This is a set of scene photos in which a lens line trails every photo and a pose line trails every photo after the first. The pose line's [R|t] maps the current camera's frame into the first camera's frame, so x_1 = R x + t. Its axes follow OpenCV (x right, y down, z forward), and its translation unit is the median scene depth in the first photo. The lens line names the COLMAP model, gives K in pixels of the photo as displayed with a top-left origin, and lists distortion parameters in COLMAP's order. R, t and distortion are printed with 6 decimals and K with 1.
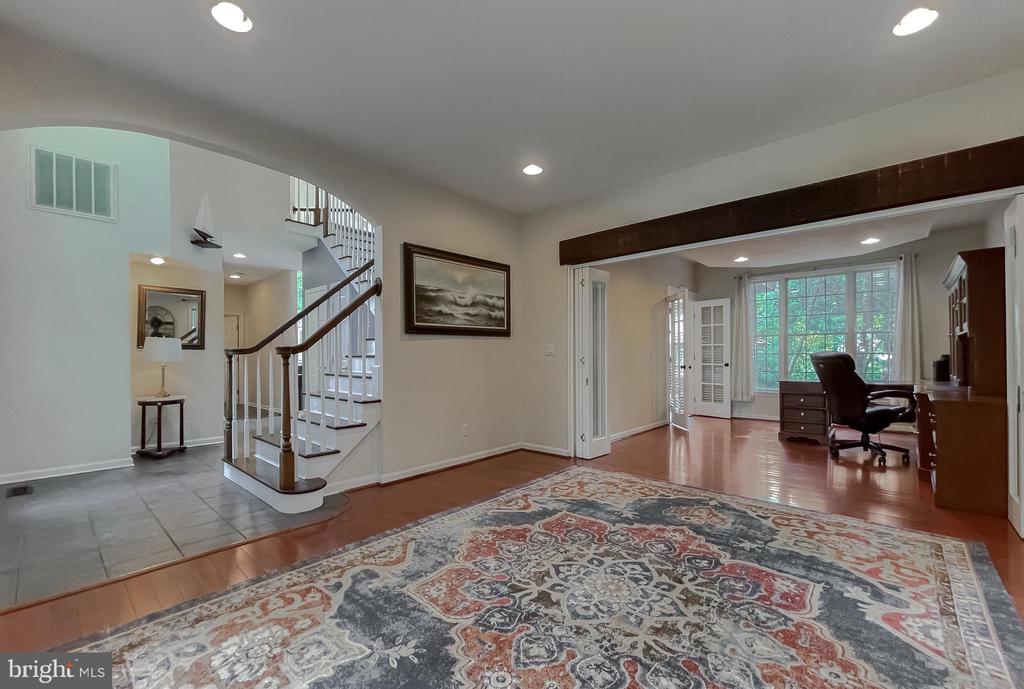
lens RADIAL K [[426.6, 0, 508.6], [0, 426.6, 355.9], [0, 0, 1]] dist [0.010501, 0.000384]
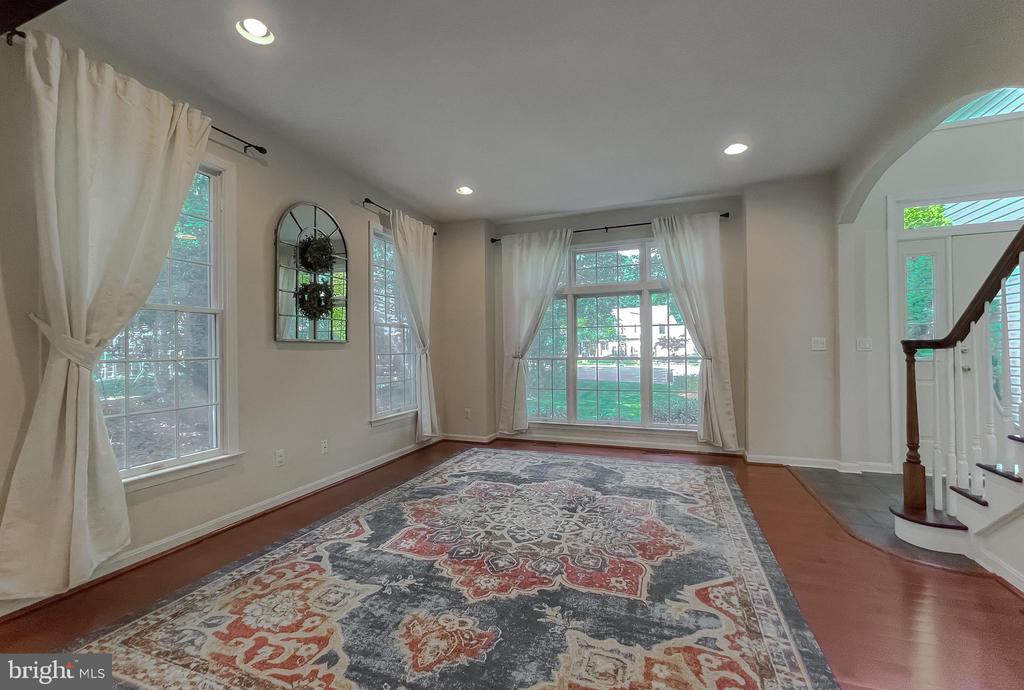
lens RADIAL K [[425.5, 0, 512.0], [0, 425.5, 345.0], [0, 0, 1]] dist [0.001596, 0.000309]
pose [[-0.928895, 0.010329, -0.370200, 0.711610], [0.013795, 0.999882, -0.006716, -0.022763], [0.370087, -0.011345, -0.928928, 1.981013]]
